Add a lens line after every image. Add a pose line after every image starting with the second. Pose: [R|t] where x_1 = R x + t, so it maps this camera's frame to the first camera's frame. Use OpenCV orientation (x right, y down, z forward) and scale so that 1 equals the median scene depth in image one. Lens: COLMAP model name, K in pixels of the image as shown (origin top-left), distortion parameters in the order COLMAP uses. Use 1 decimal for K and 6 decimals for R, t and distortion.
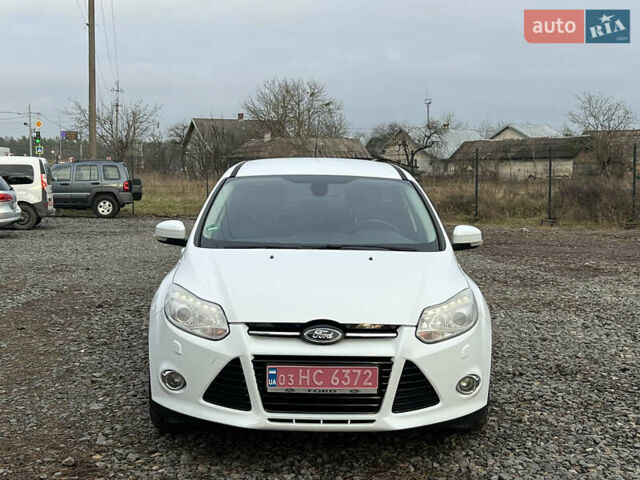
lens RADIAL K [[989.7, 0, 320.7], [0, 989.7, 238.9], [0, 0, 1]] dist [0.037280, 0.000000]
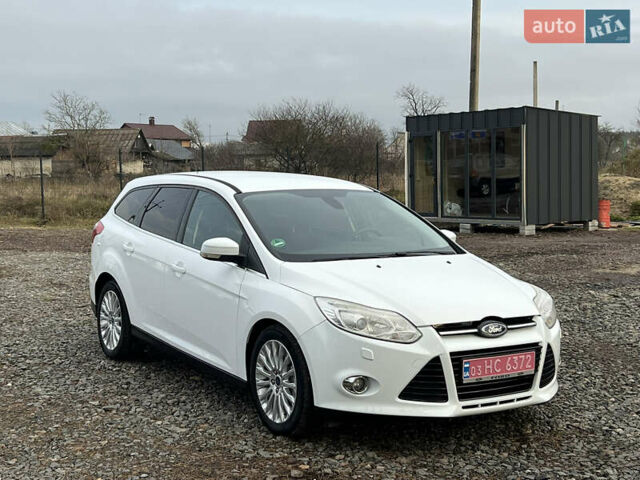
lens RADIAL K [[989.7, 0, 321.3], [0, 989.7, 241.3], [0, 0, 1]] dist [0.037280, 0.000000]
pose [[0.845395, -0.044828, 0.532258, -0.789423], [0.041810, 0.998968, 0.017728, -0.036159], [-0.532504, 0.007266, 0.846397, 0.116545]]
